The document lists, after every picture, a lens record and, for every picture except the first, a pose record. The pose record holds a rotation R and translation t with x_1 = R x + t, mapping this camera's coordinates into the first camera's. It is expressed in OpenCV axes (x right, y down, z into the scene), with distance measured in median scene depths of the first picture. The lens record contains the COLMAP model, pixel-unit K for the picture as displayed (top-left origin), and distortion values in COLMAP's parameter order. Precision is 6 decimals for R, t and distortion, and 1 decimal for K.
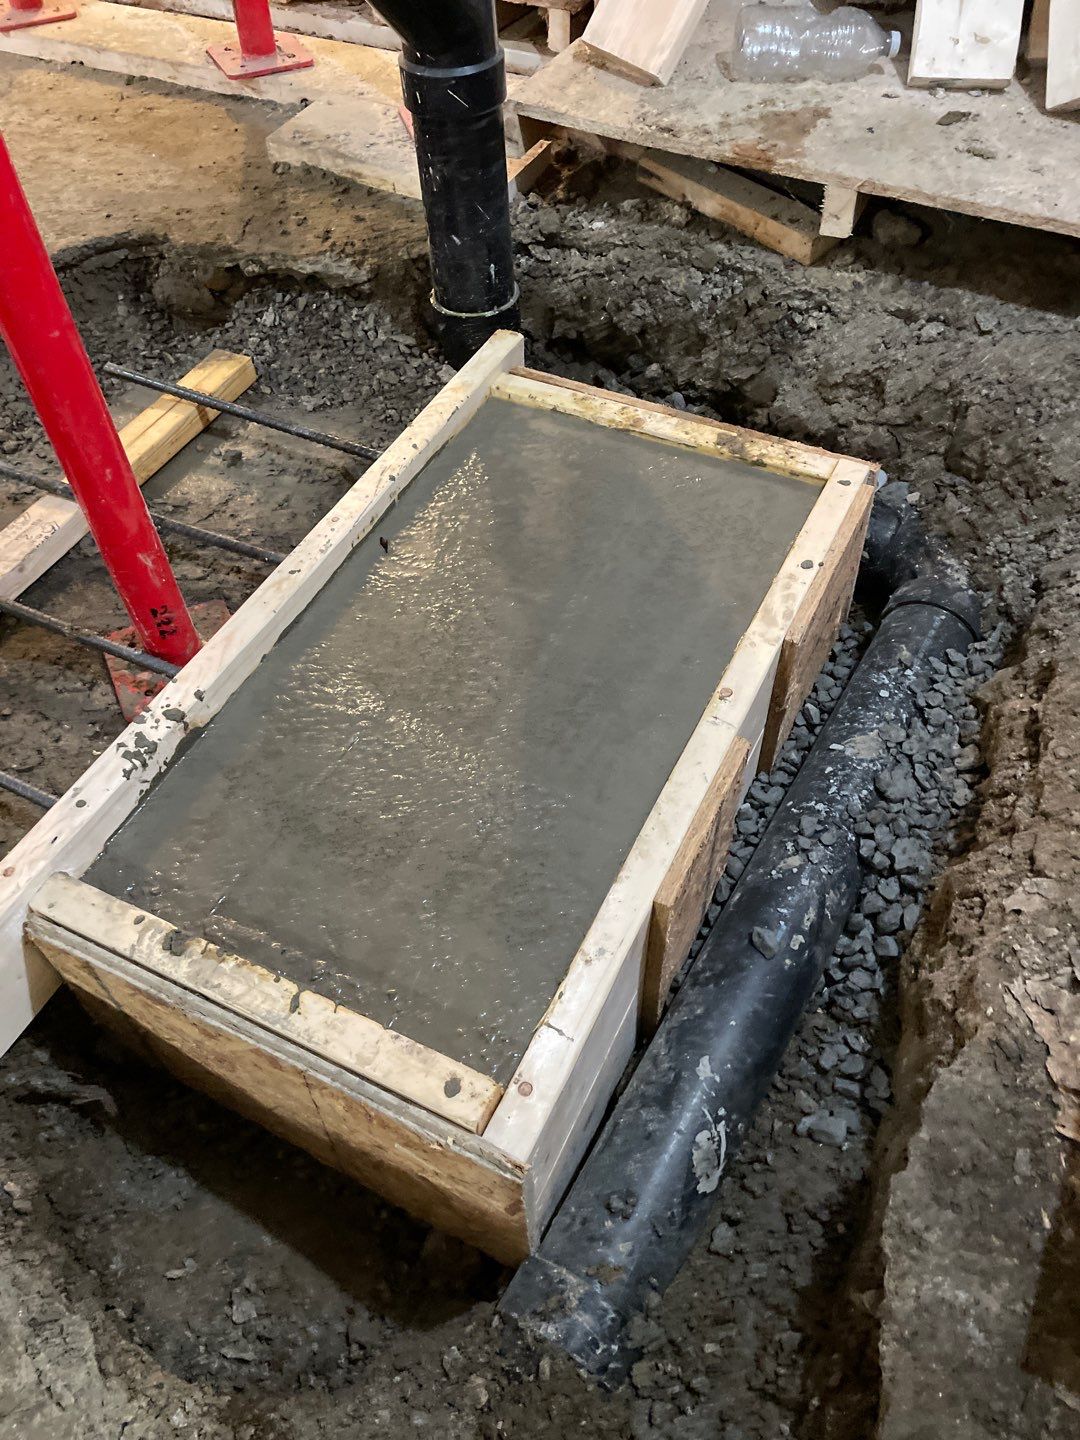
lens RADIAL K [[1084.5, 0, 540.9], [0, 1084.5, 721.8], [0, 0, 1]] dist [0.083313, -0.112081]
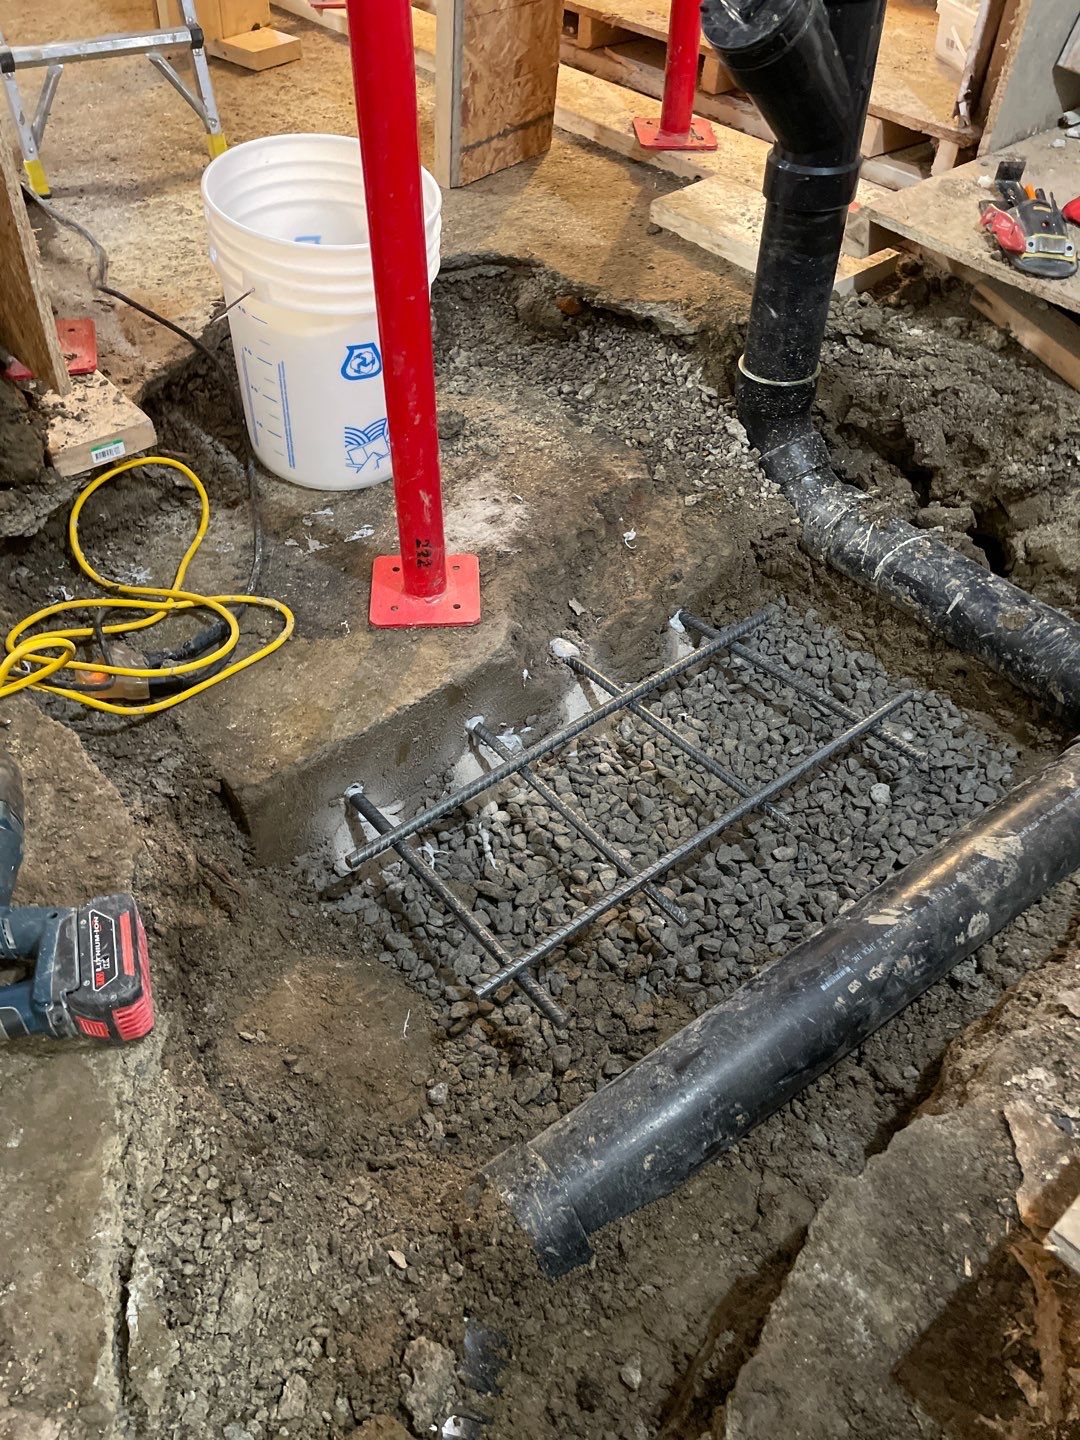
lens RADIAL K [[1084.5, 0, 540.9], [0, 1084.5, 721.8], [0, 0, 1]] dist [0.083313, -0.112081]
pose [[0.921948, 0.304009, -0.239981, 0.086882], [-0.320403, 0.946756, -0.031554, 0.060047], [0.217610, 0.105981, 0.970265, -0.082962]]
